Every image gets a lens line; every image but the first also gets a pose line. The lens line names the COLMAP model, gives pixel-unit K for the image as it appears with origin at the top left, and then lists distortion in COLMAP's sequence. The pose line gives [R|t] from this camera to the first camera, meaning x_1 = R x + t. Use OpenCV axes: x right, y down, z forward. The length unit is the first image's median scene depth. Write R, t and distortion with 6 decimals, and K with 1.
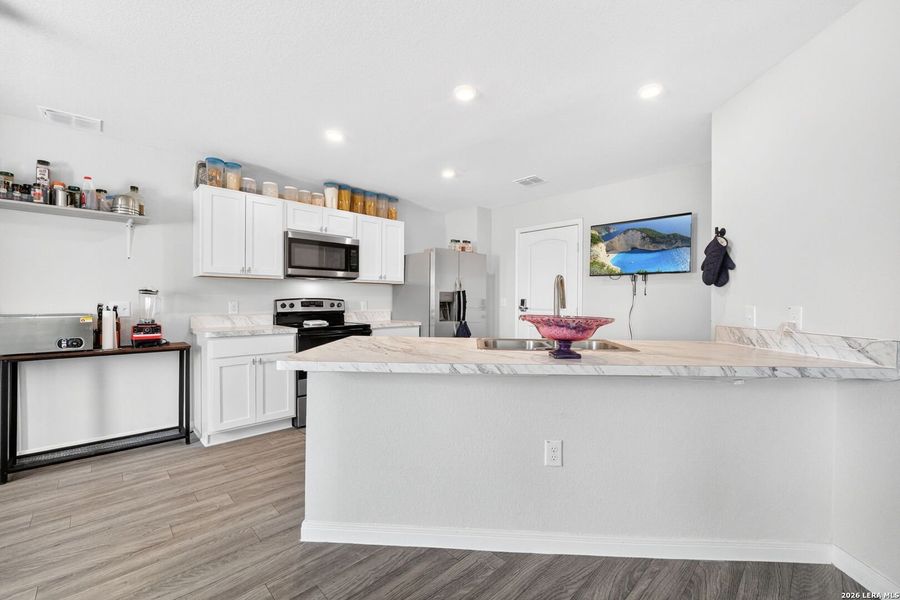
lens RADIAL K [[367.4, 0, 447.3], [0, 367.4, 303.3], [0, 0, 1]] dist [-0.000181, -0.000363]
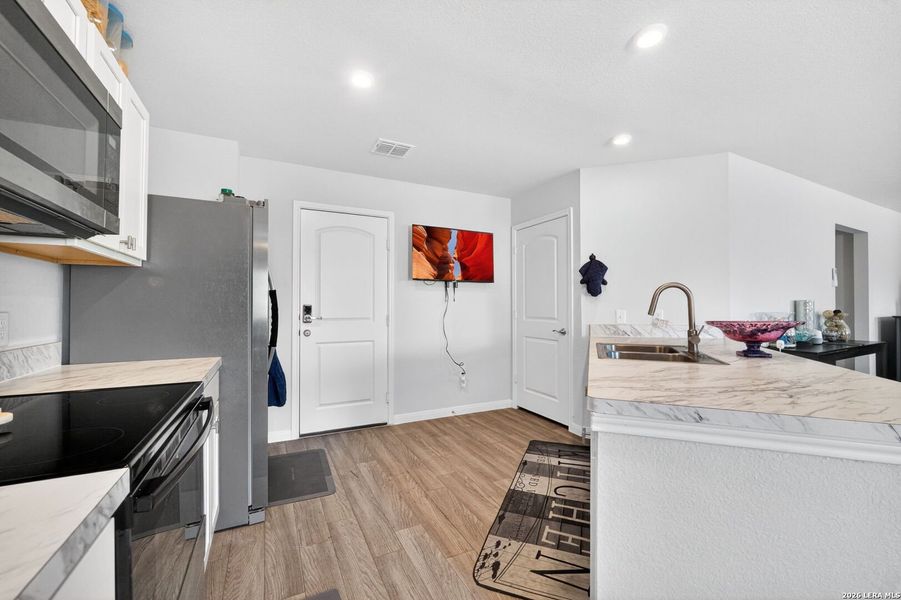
lens RADIAL K [[367.8, 0, 447.8], [0, 367.8, 303.3], [0, 0, 1]] dist [-0.000181, -0.000363]
pose [[0.295554, 0.001042, 0.955325, -0.477768], [0.011105, 0.999928, -0.004527, -0.012045], [-0.955261, 0.011947, 0.295522, 0.702717]]
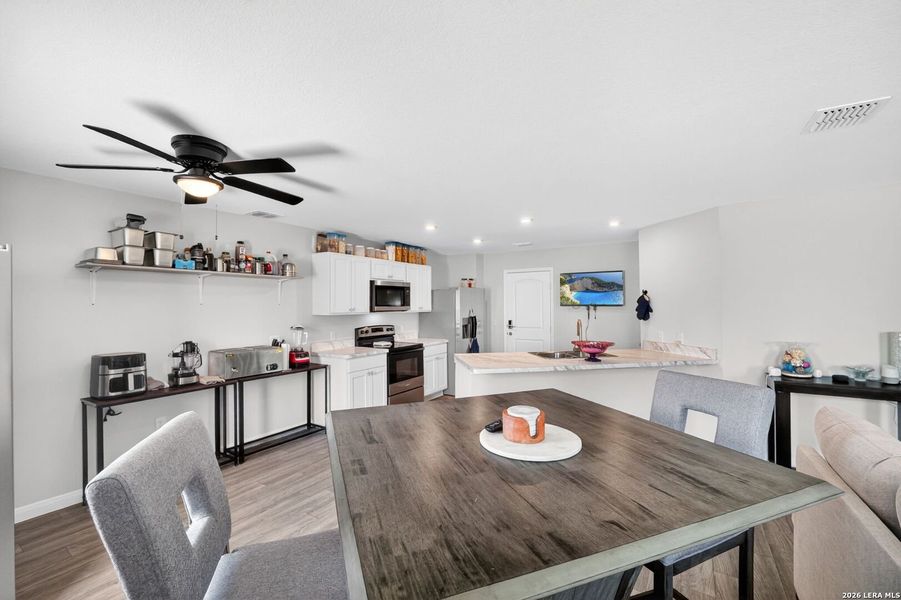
lens RADIAL K [[367.8, 0, 447.8], [0, 367.8, 303.3], [0, 0, 1]] dist [-0.000181, -0.000363]
pose [[0.974063, -0.012397, 0.225939, -0.442577], [0.015745, 0.999791, -0.013026, -0.079312], [-0.225730, 0.016245, 0.974054, -0.409021]]
